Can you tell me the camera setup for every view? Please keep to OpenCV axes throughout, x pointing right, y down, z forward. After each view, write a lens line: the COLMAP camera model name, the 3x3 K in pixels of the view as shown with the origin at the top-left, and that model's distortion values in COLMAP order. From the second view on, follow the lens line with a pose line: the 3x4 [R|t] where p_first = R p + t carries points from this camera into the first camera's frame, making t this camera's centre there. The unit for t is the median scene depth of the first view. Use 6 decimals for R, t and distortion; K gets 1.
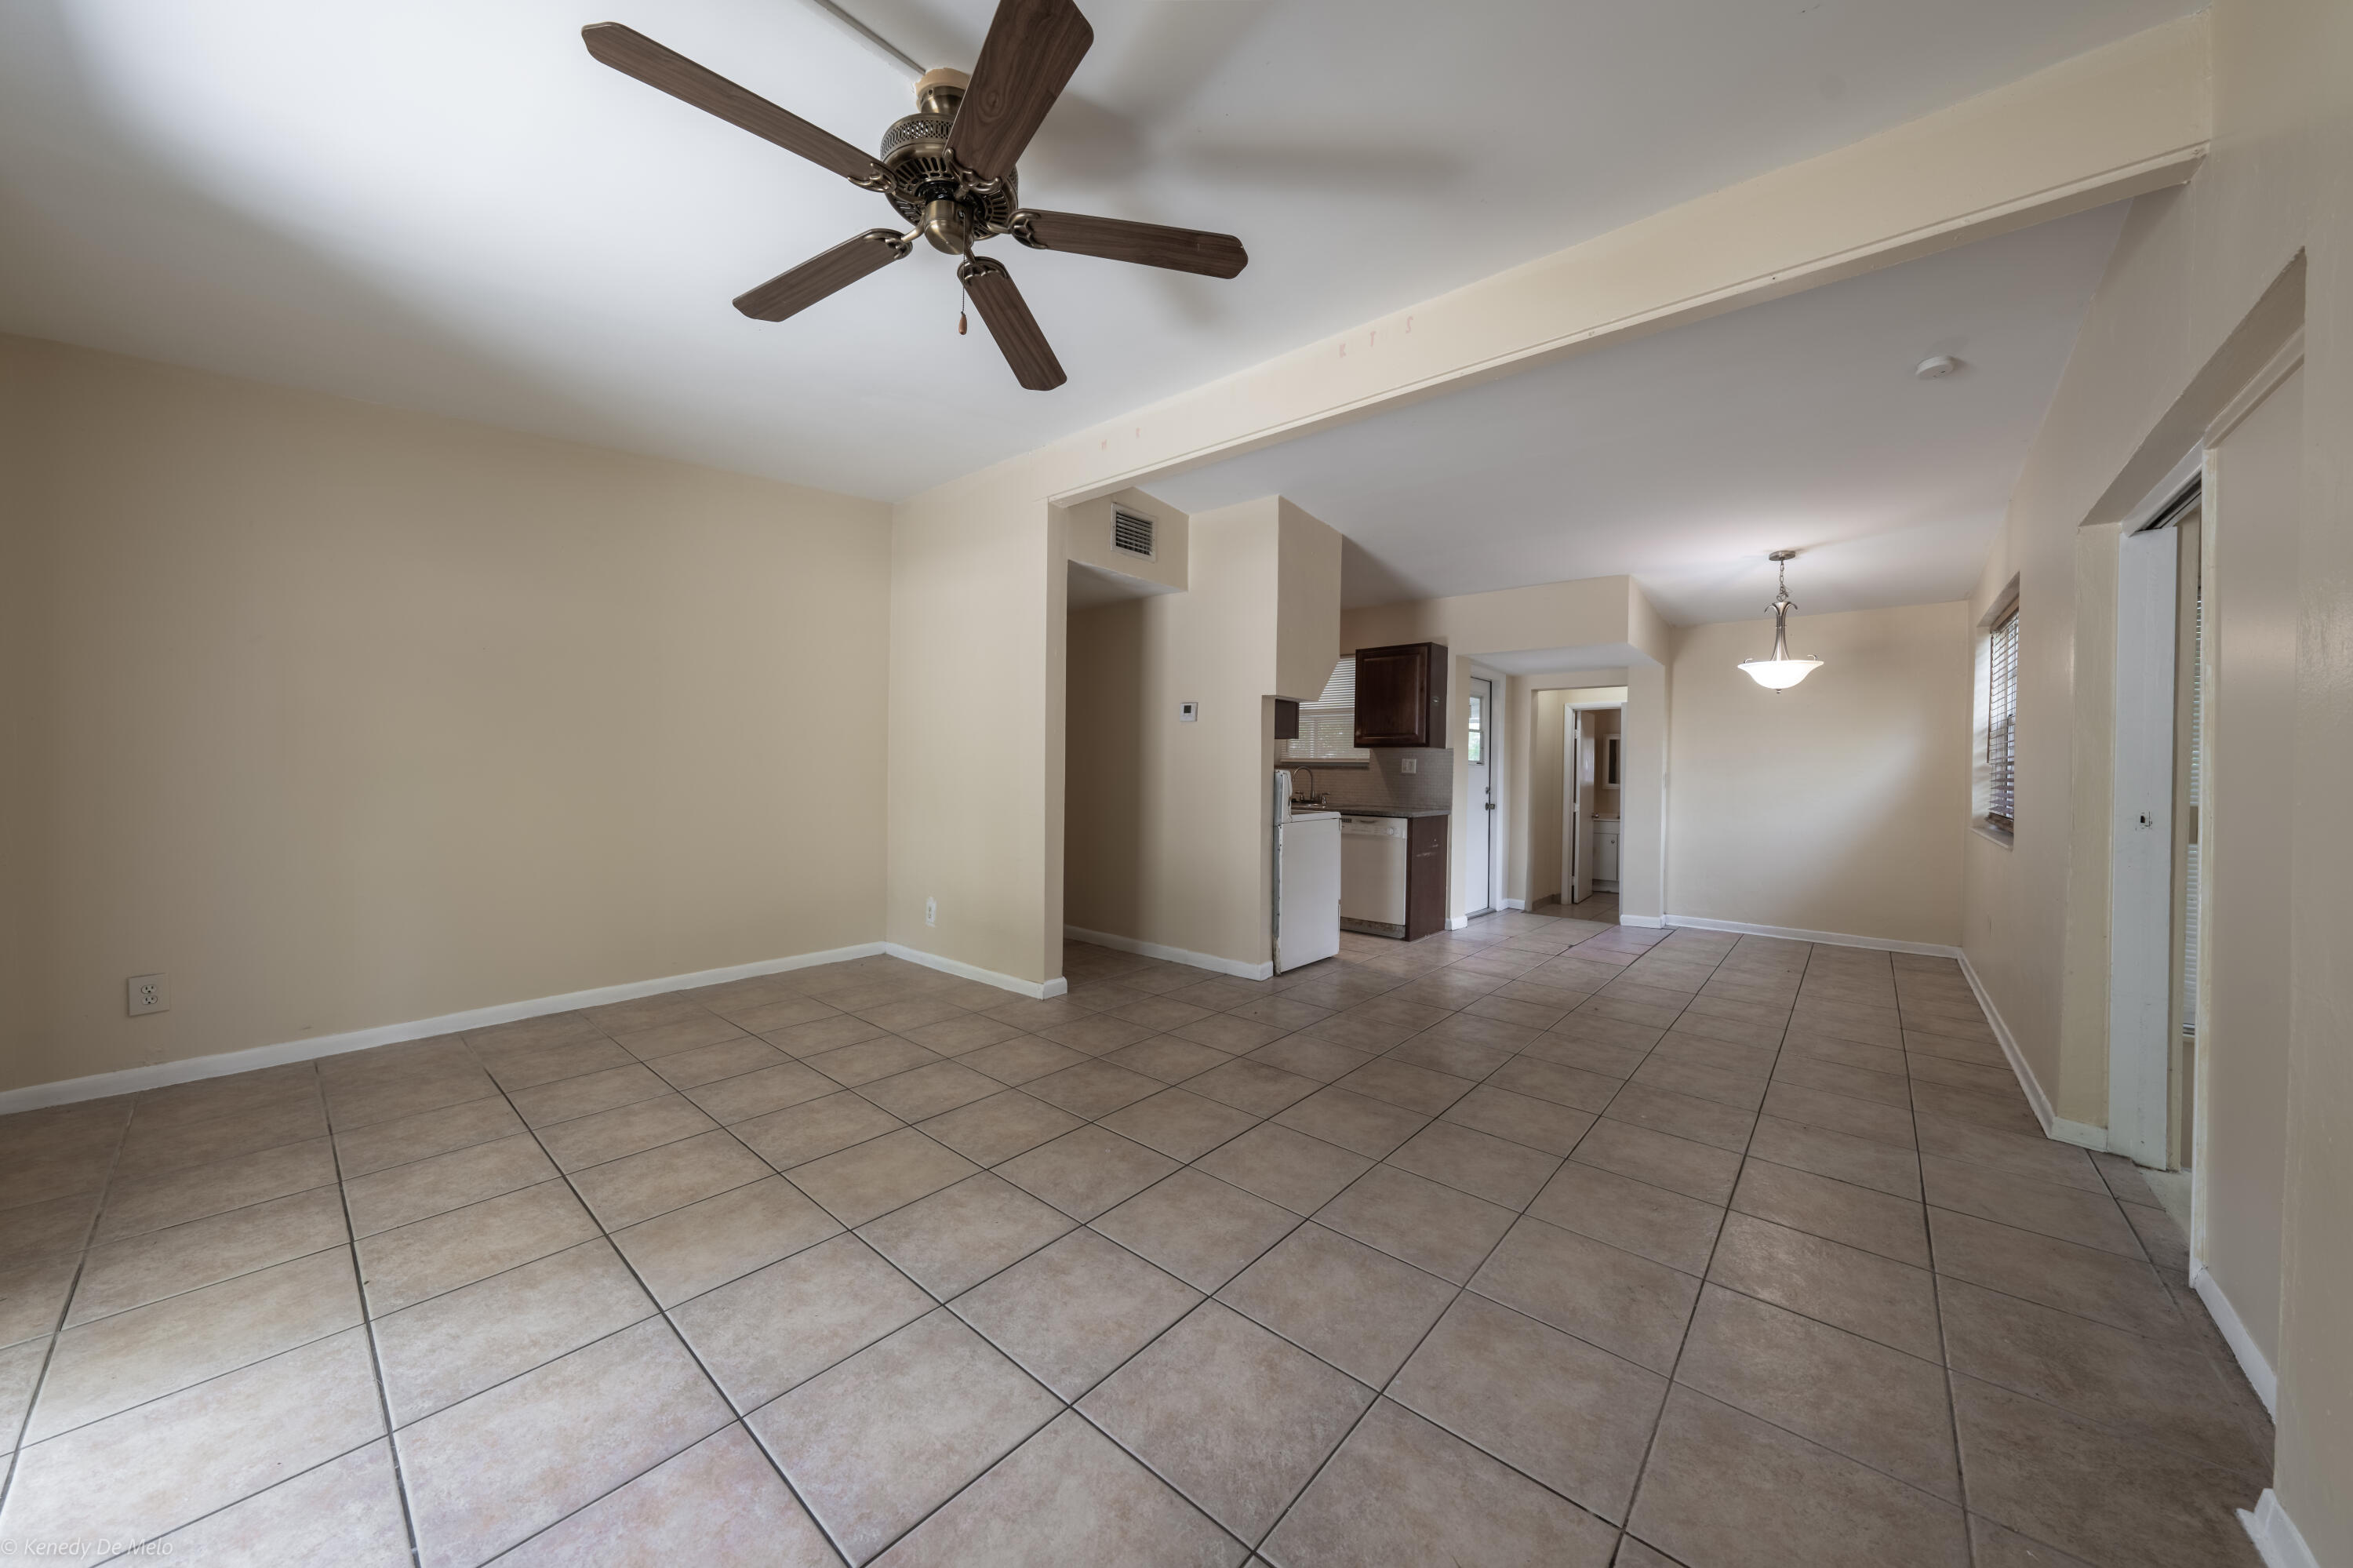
lens RADIAL K [[798.2, 0, 1177.8], [0, 798.2, 775.1], [0, 0, 1]] dist [-0.002092, 0.000535]
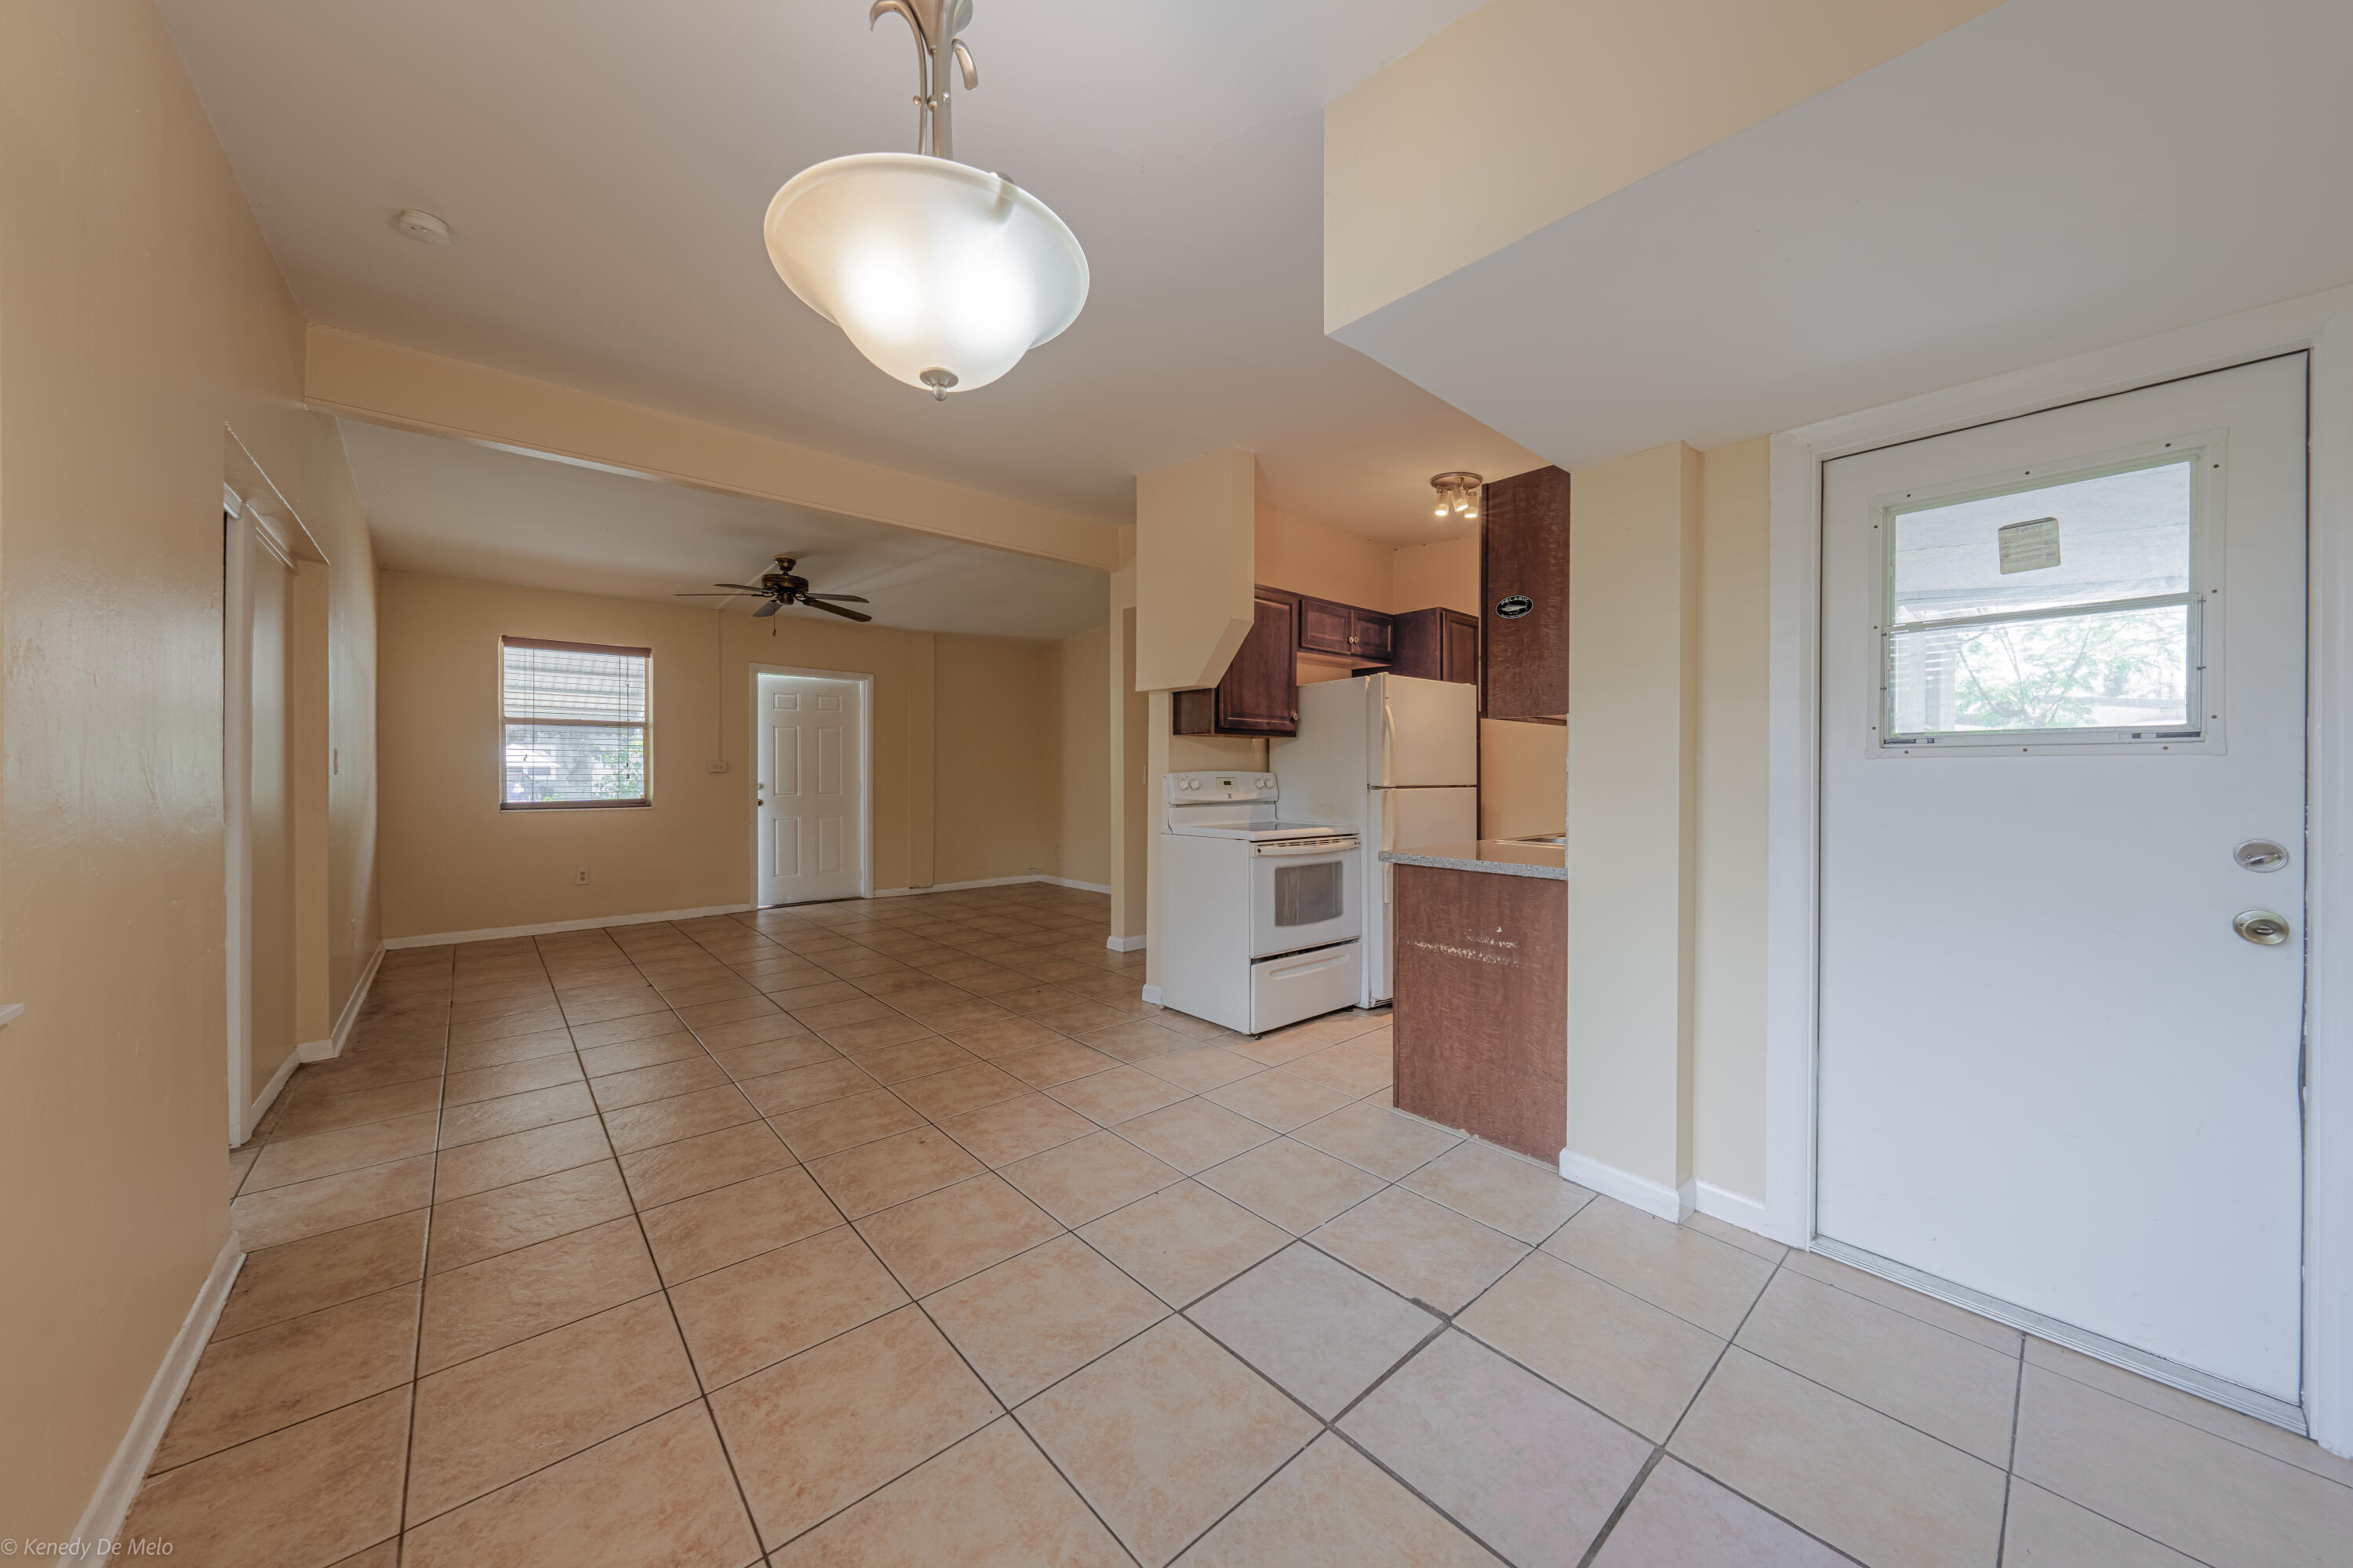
lens RADIAL K [[798.2, 0, 1177.8], [0, 798.2, 775.1], [0, 0, 1]] dist [-0.002092, 0.000535]
pose [[-0.133821, -0.012196, -0.990930, 2.015299], [-0.013334, 0.999856, -0.010505, 0.010163], [0.990916, 0.011808, -0.133964, 2.291104]]
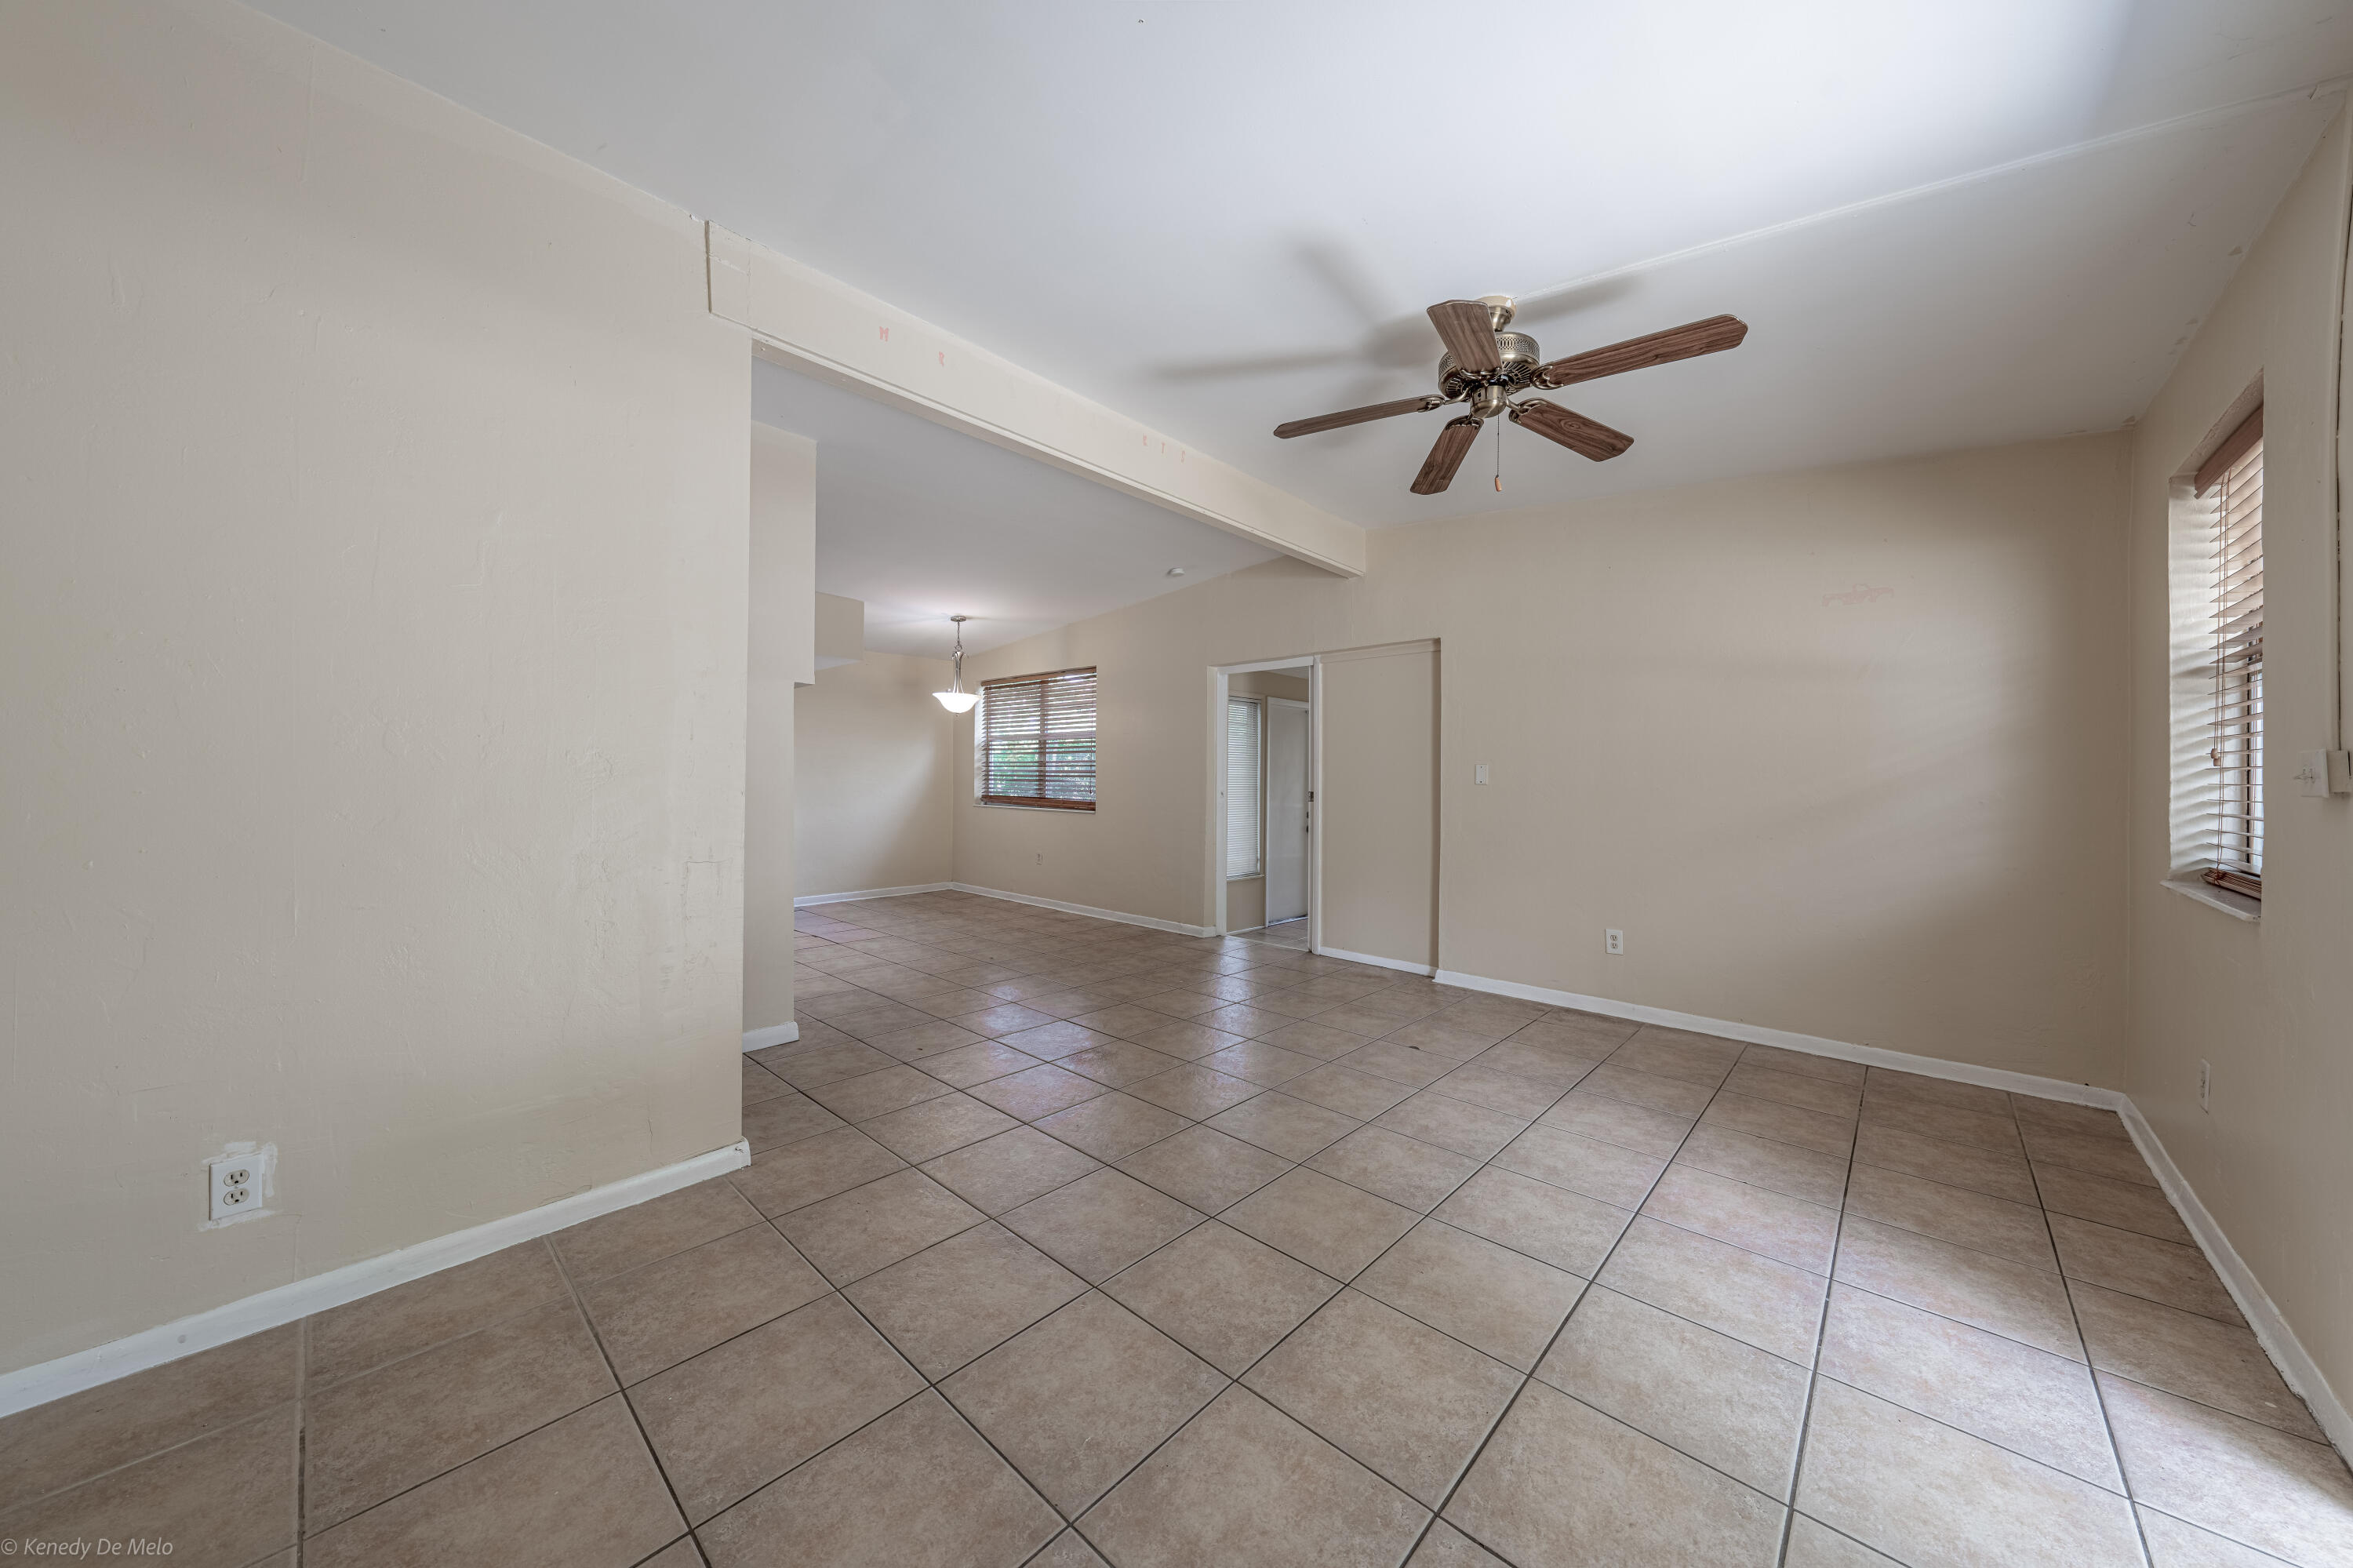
lens RADIAL K [[796.4, 0, 1178.4], [0, 796.4, 774.3], [0, 0, 1]] dist [-0.001219, 0.000058]
pose [[0.038647, -0.013352, 0.999164, -1.337070], [0.001487, 0.999910, 0.013304, -0.037021], [-0.999252, 0.000972, 0.038663, 1.158858]]
